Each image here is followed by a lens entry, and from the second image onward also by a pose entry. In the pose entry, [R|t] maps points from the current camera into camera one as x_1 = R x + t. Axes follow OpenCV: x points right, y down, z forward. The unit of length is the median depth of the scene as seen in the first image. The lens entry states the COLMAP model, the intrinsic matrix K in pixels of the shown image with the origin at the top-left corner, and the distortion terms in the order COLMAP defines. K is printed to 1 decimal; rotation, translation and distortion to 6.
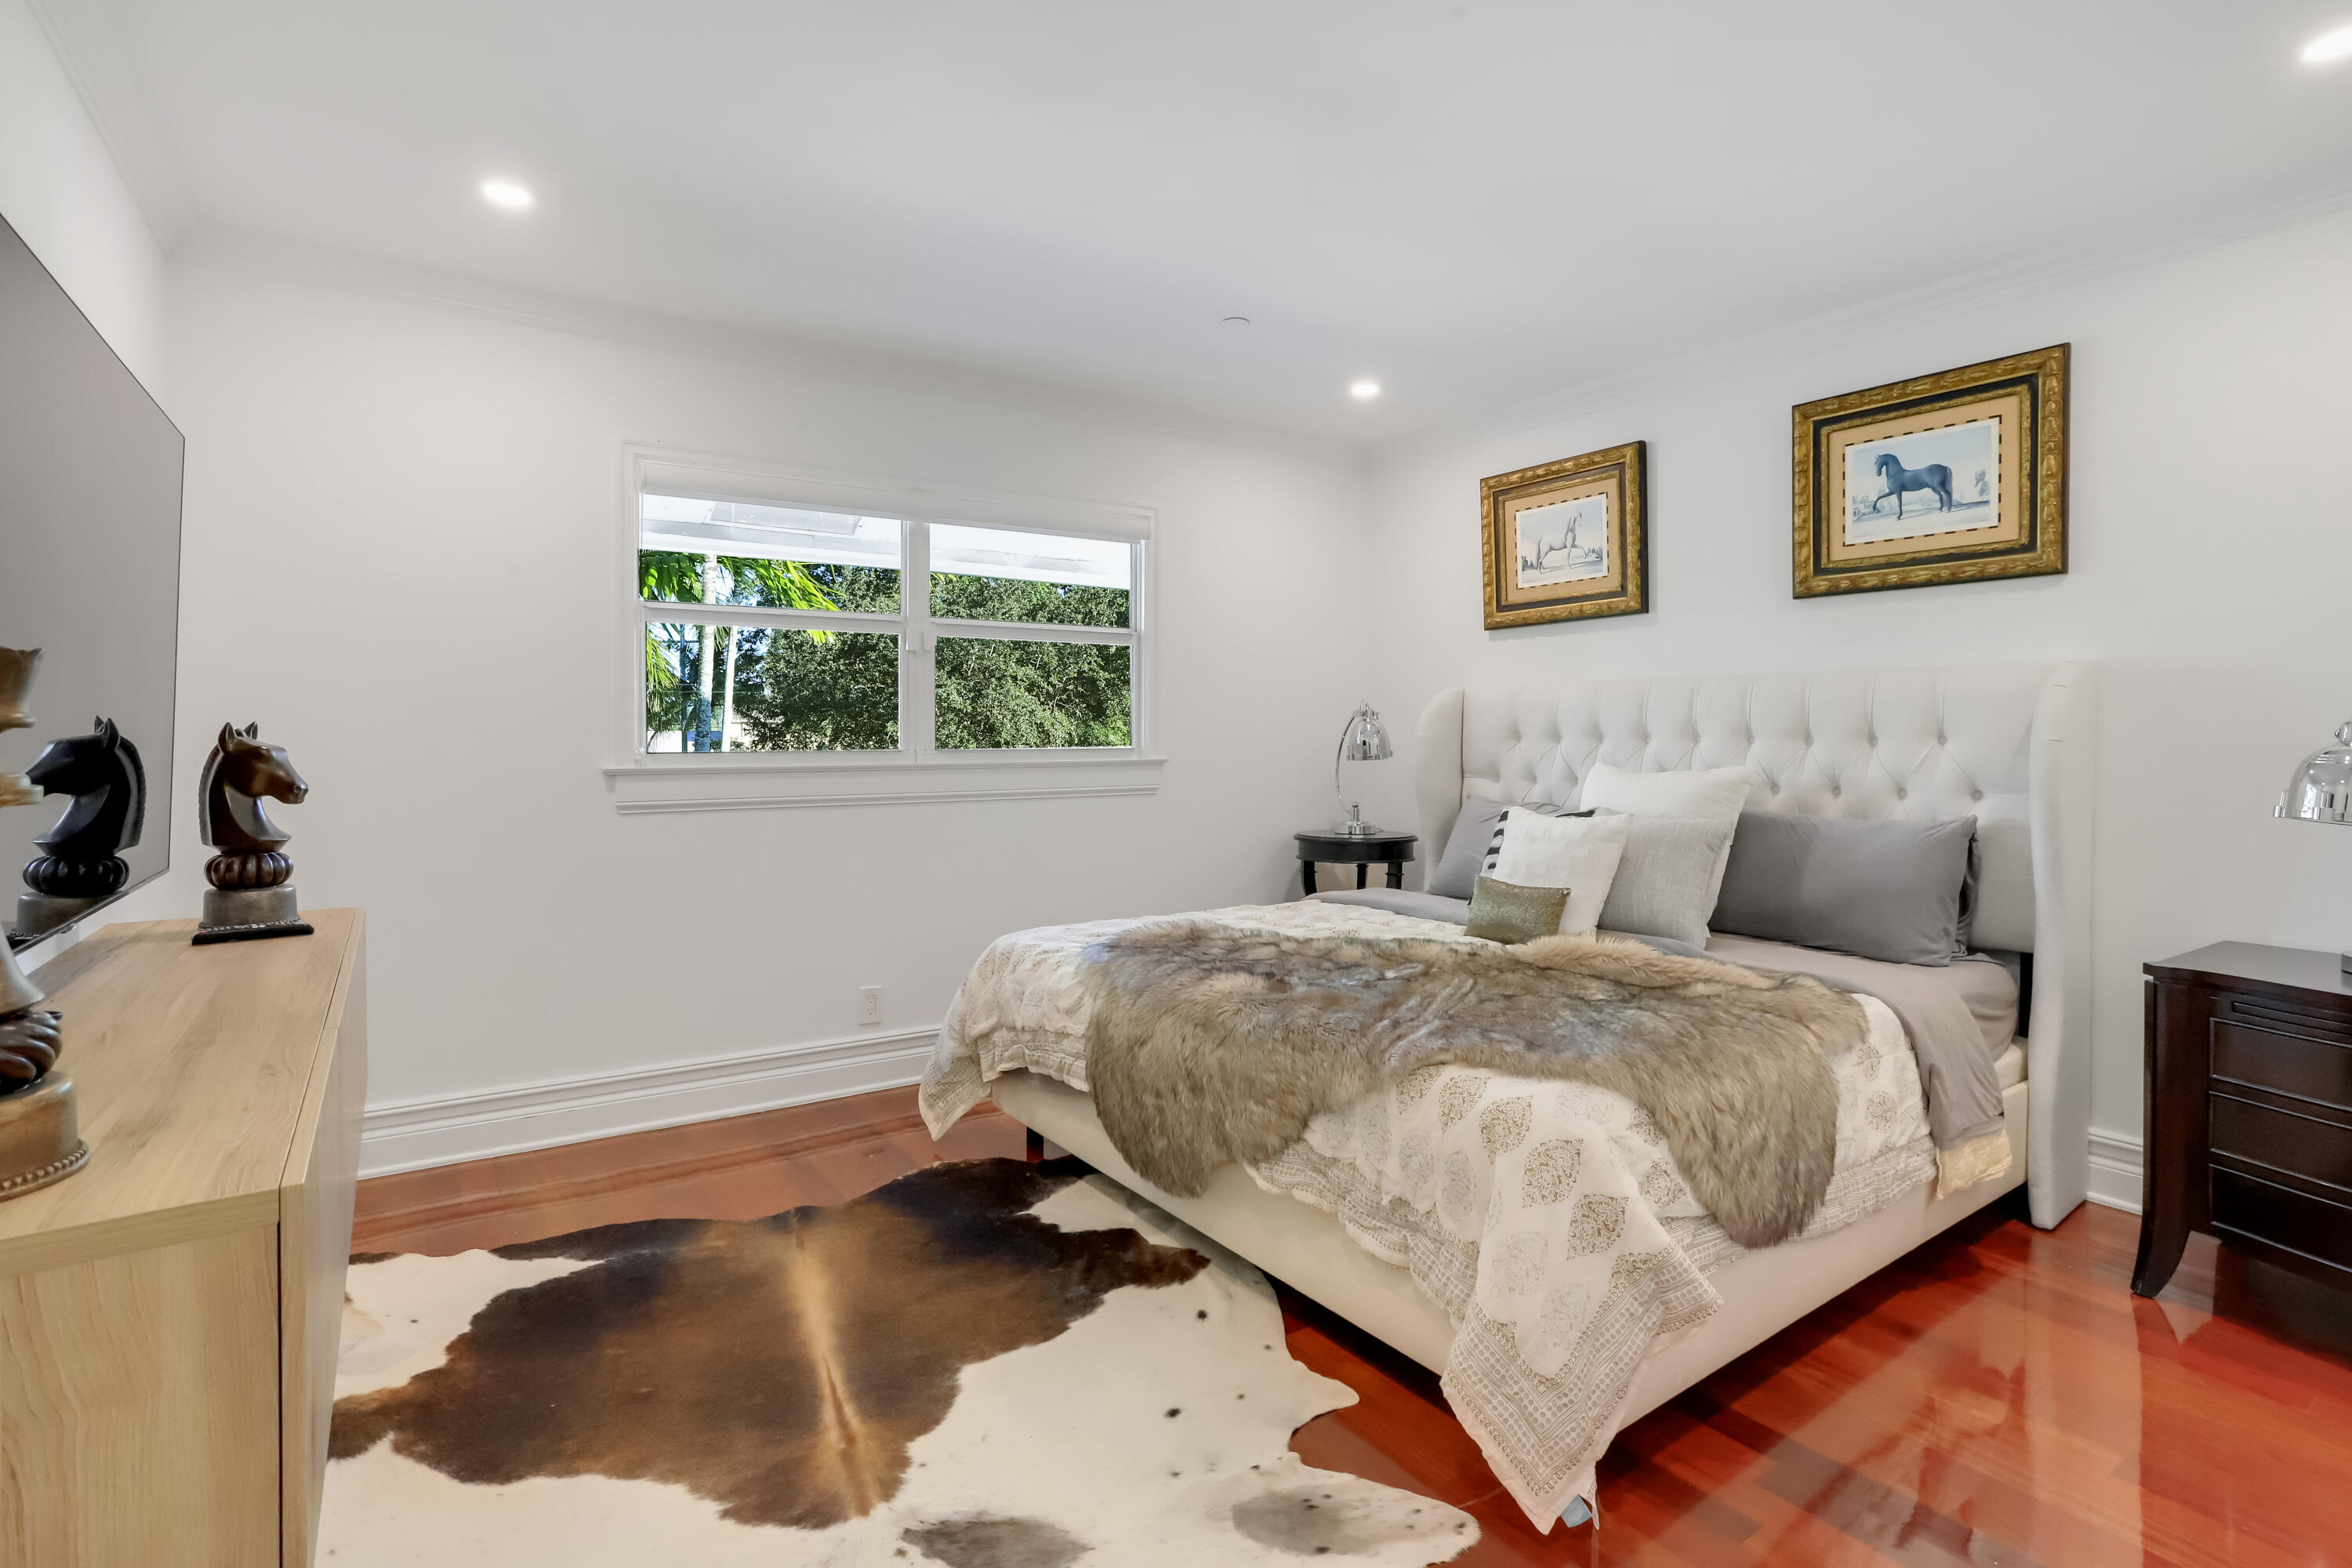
lens RADIAL K [[1161.0, 0, 1176.0], [0, 1161.0, 784.0], [0, 0, 1]] dist [-0.063328, 0.027460]
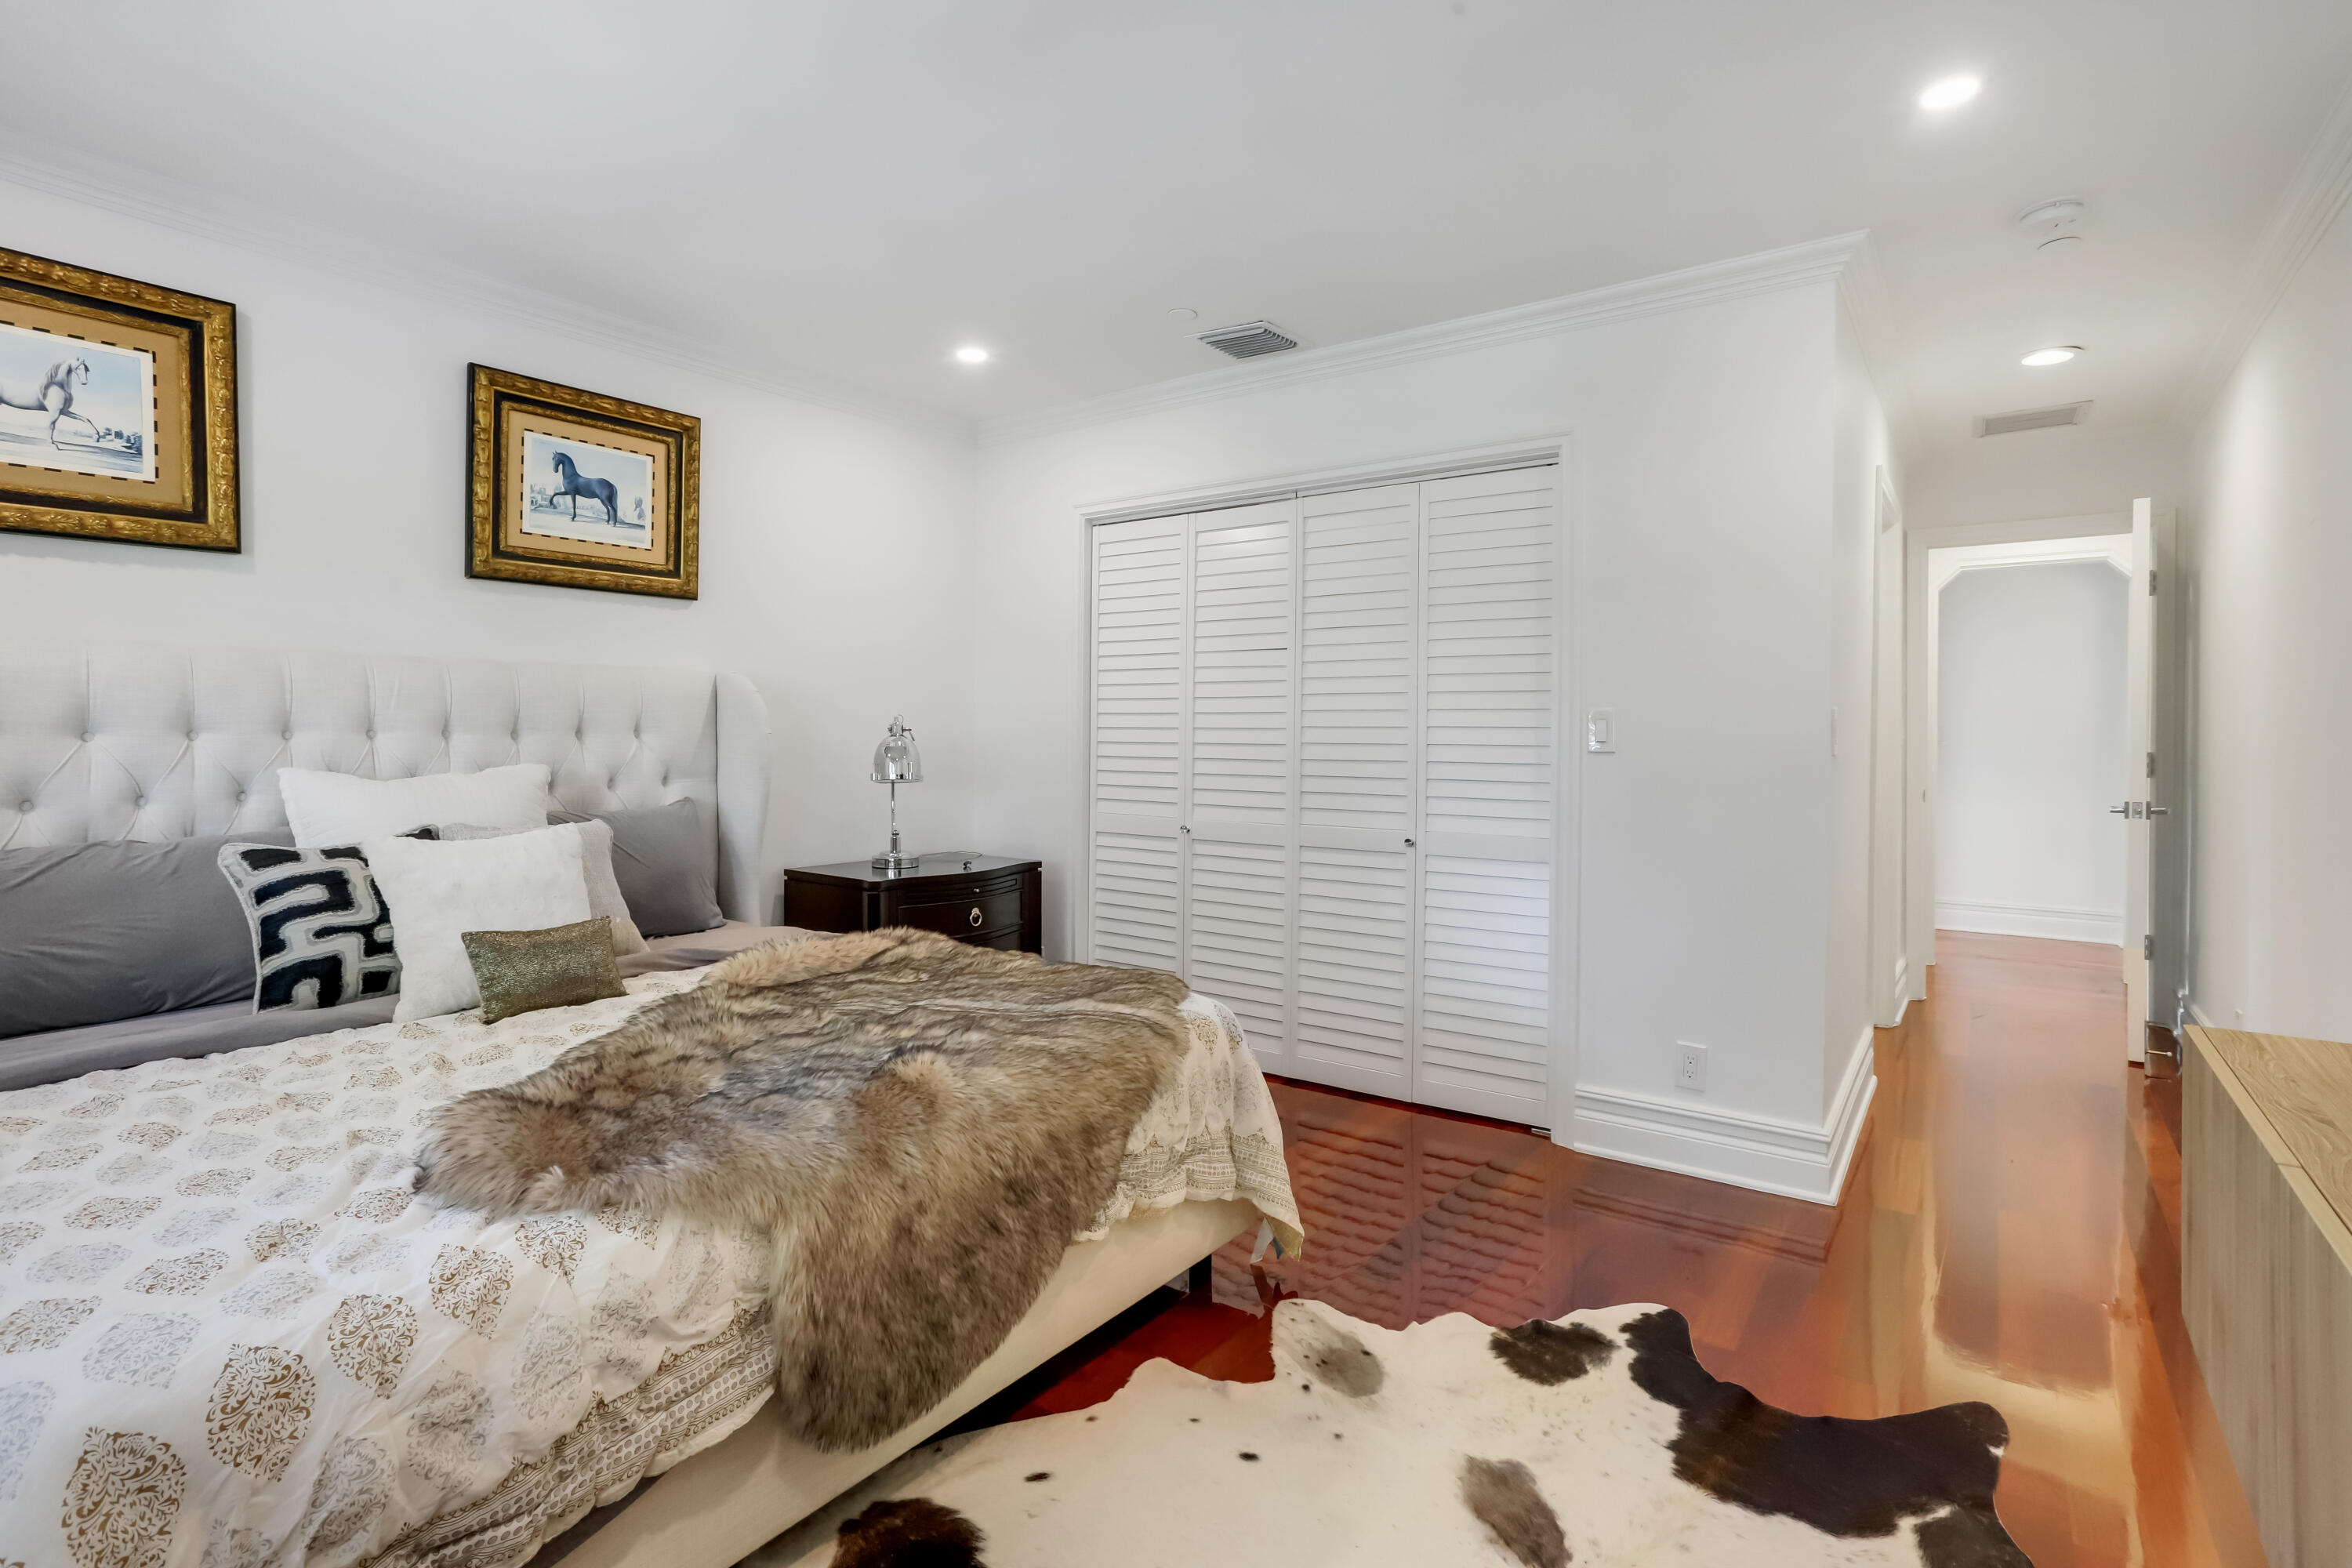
lens RADIAL K [[1142.4, 0, 1174.8], [0, 1142.4, 753.1], [0, 0, 1]] dist [-0.012047, 0.000959]
pose [[-0.343401, -0.020519, 0.938965, -0.538977], [0.030472, 0.998992, 0.032975, -0.039166], [-0.938694, 0.039935, -0.342429, 0.858850]]
